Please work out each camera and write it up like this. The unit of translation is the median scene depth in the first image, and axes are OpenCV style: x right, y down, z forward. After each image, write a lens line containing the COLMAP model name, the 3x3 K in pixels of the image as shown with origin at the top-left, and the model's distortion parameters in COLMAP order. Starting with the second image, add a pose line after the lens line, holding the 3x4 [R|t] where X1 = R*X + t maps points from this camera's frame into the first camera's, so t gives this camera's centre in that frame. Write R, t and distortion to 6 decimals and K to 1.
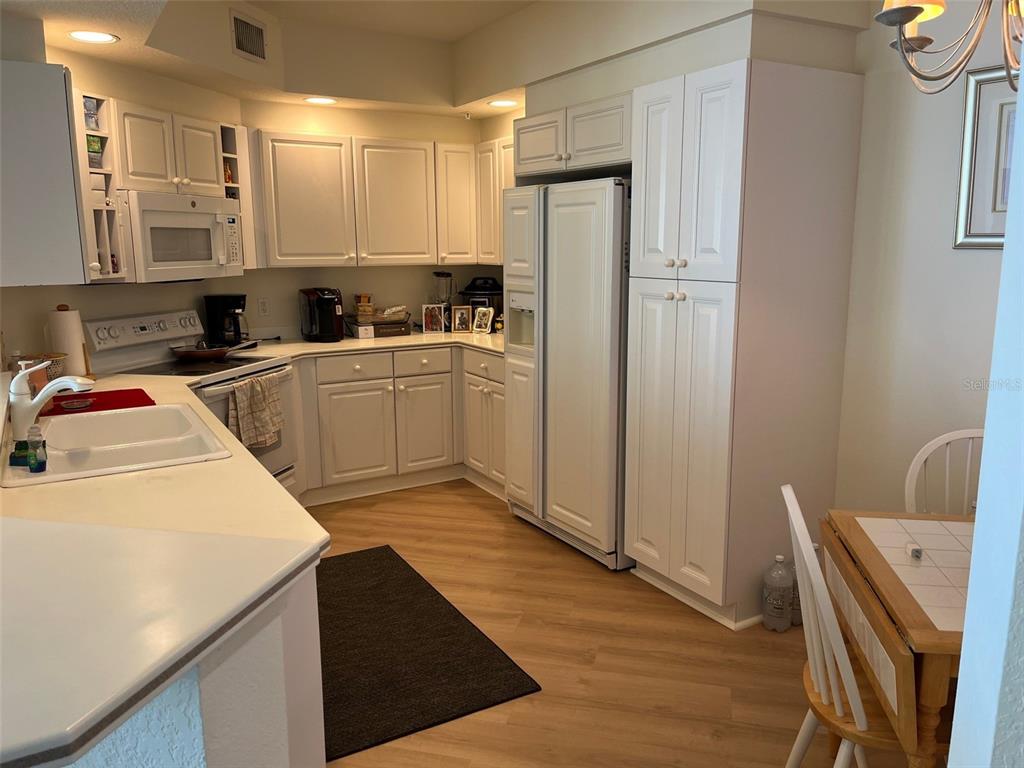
lens RADIAL K [[779.6, 0, 525.5], [0, 779.6, 383.9], [0, 0, 1]] dist [0.069396, -0.094208]
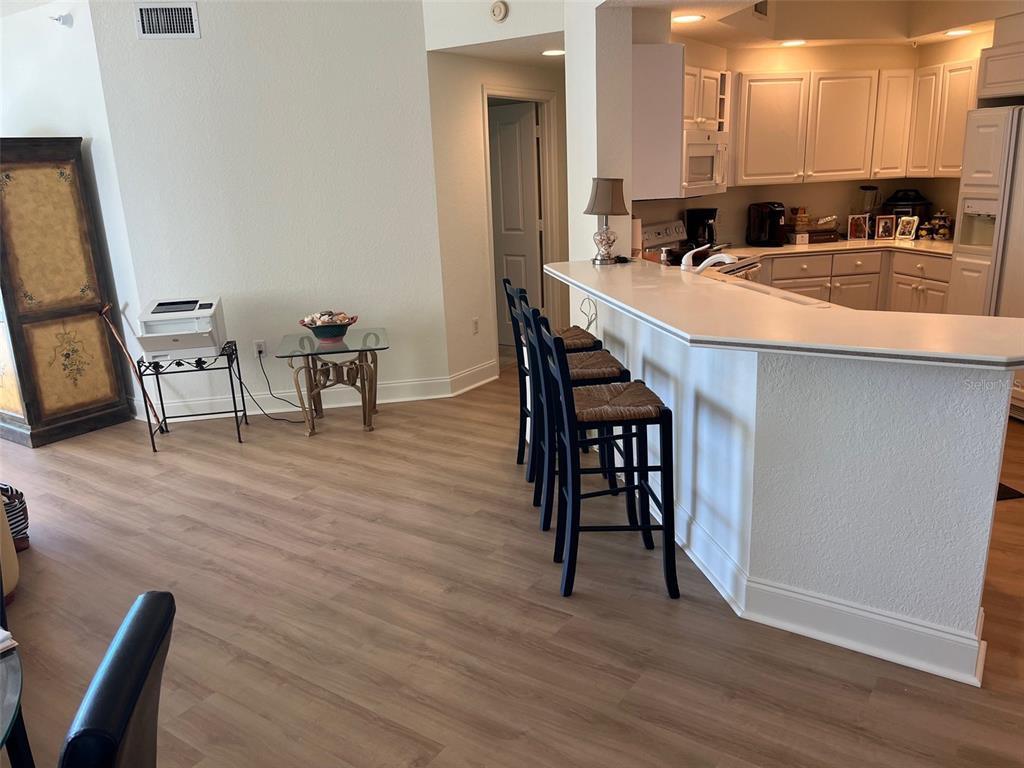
lens RADIAL K [[779.5, 0, 512.9], [0, 779.5, 389.0], [0, 0, 1]] dist [0.074769, -0.104149]
pose [[0.937528, 0.063322, -0.342100, -0.219026], [-0.029385, 0.994196, 0.103495, 0.057706], [0.346668, -0.086977, 0.933947, -0.341811]]
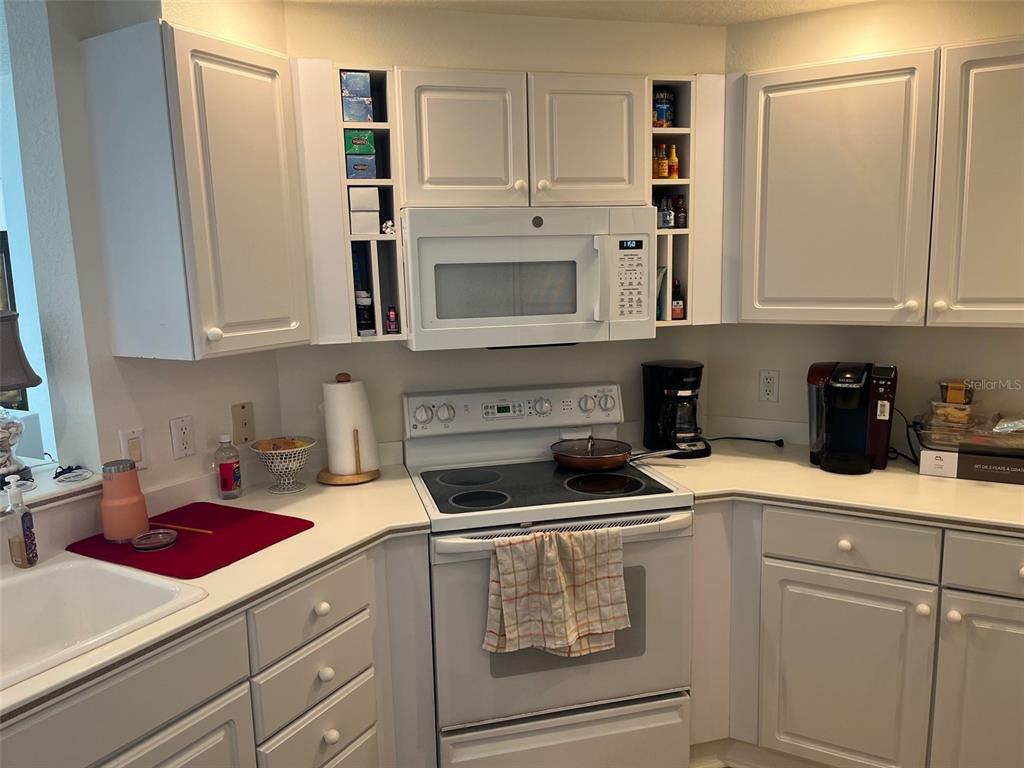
lens RADIAL K [[779.6, 0, 515.4], [0, 779.6, 386.8], [0, 0, 1]] dist [0.073331, -0.098930]
pose [[0.484548, 0.131664, -0.864799, 0.089627], [-0.137068, 0.987824, 0.073595, -0.127498], [0.863959, 0.082876, 0.496695, 0.612791]]
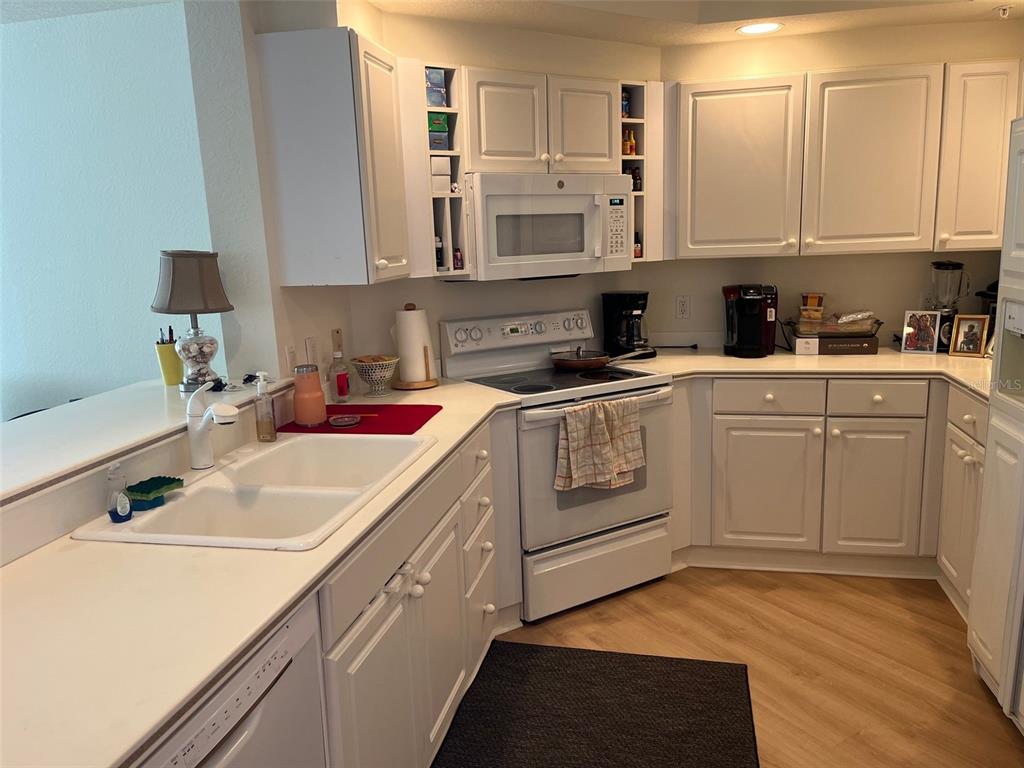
lens RADIAL K [[779.6, 0, 515.4], [0, 779.6, 386.8], [0, 0, 1]] dist [0.073331, -0.098930]
pose [[0.732263, 0.110172, -0.672051, 0.104695], [-0.092536, 0.993772, 0.062086, -0.055935], [0.674706, 0.016726, 0.737897, 0.319546]]
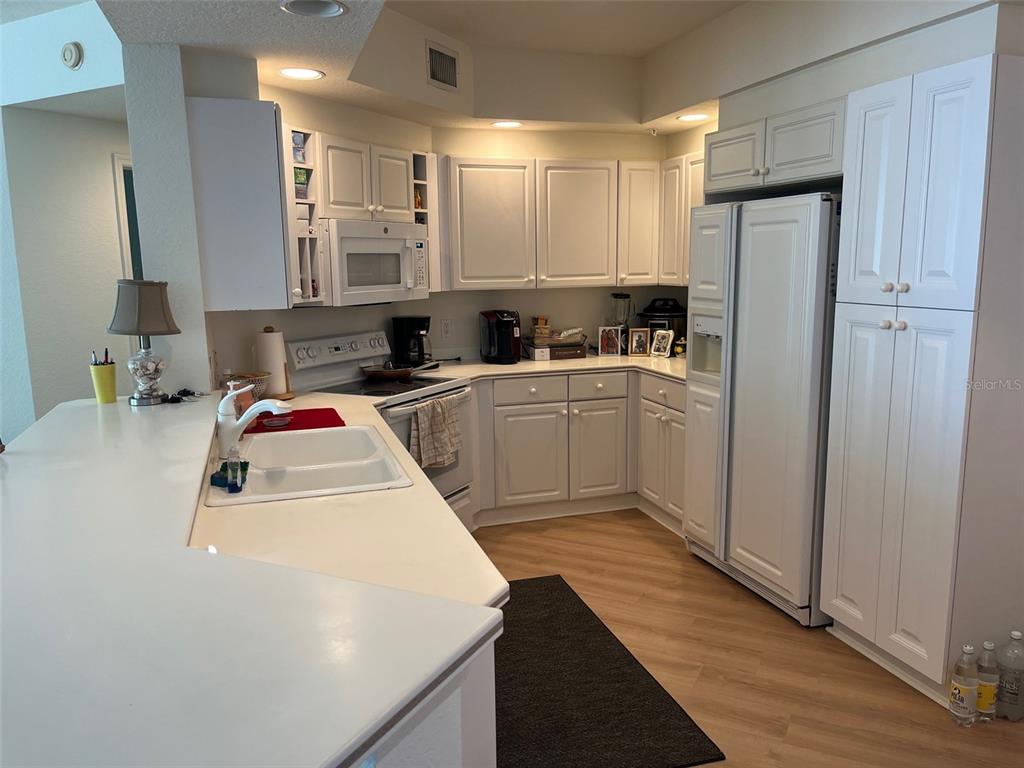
lens RADIAL K [[779.6, 0, 515.4], [0, 779.6, 386.8], [0, 0, 1]] dist [0.073331, -0.098930]
pose [[0.973936, 0.029130, -0.224945, -0.014635], [-0.032823, 0.999381, -0.012696, -0.012578], [0.224436, 0.019748, 0.974289, 0.031316]]
